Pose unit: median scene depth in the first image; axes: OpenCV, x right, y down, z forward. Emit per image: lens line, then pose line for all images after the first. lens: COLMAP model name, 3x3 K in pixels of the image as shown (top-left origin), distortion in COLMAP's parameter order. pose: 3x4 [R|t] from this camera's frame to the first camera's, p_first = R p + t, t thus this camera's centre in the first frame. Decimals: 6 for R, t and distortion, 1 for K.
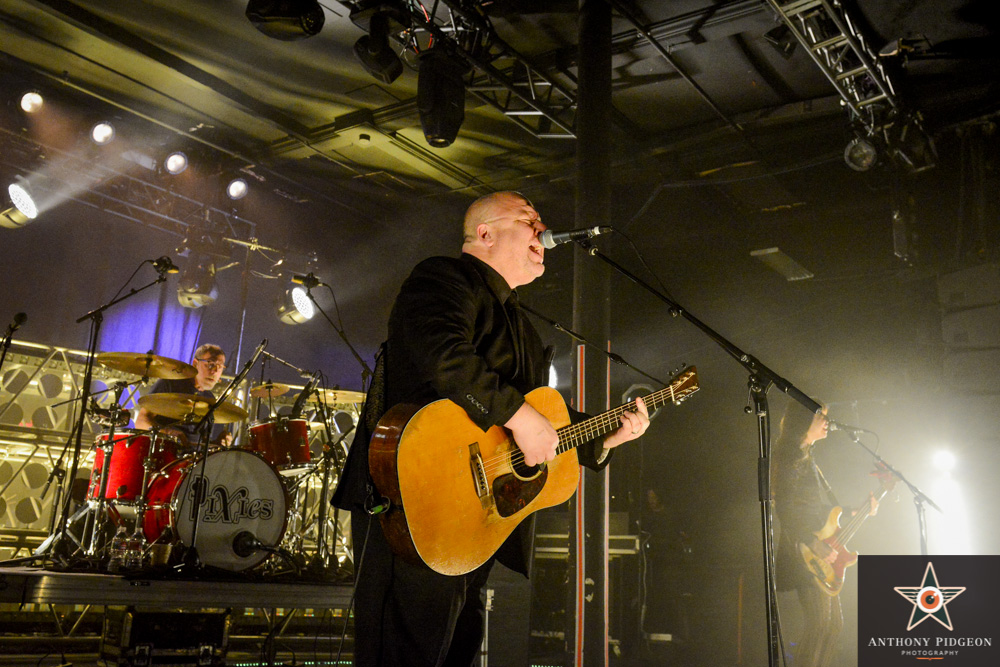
lens RADIAL K [[1004.3, 0, 489.3], [0, 1004.3, 263.5], [0, 0, 1]] dist [-0.022317, 0.000000]
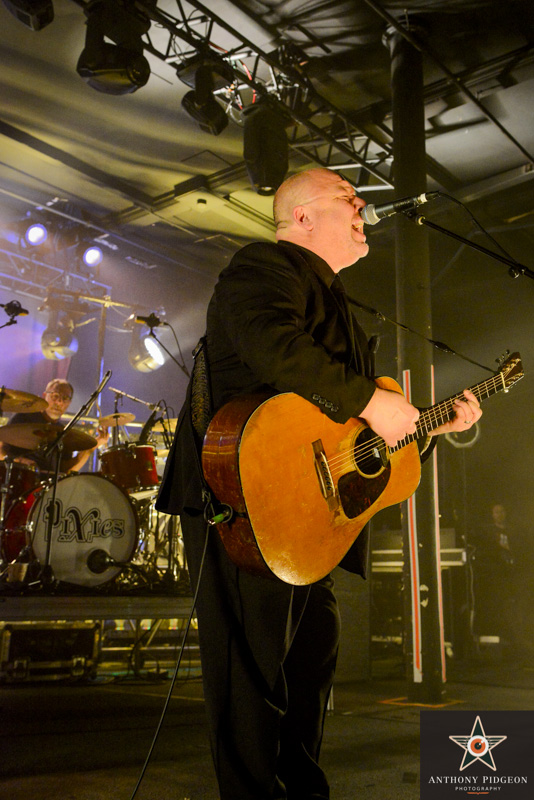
lens RADIAL K [[822.6, 0, 271.5], [0, 822.6, 373.5], [0, 0, 1]] dist [0.033675, 0.000000]
pose [[0.996886, -0.045312, -0.064544, 0.004116], [0.047909, 0.998079, 0.039272, 0.038055], [0.062641, -0.042242, 0.997142, 0.099771]]
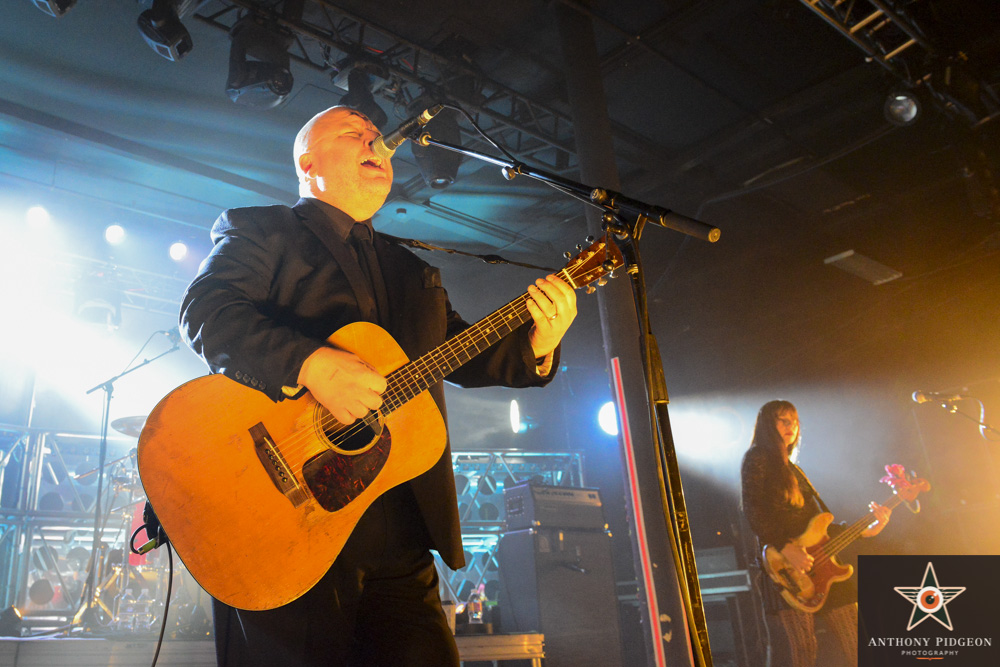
lens RADIAL K [[859.0, 0, 377.6], [0, 859.0, 266.6], [0, 0, 1]] dist [-0.080880, 0.037564]
pose [[0.947596, -0.181769, -0.262722, 0.094231], [0.146256, 0.977948, -0.149089, 0.074125], [0.284028, 0.102851, 0.953284, 0.159634]]
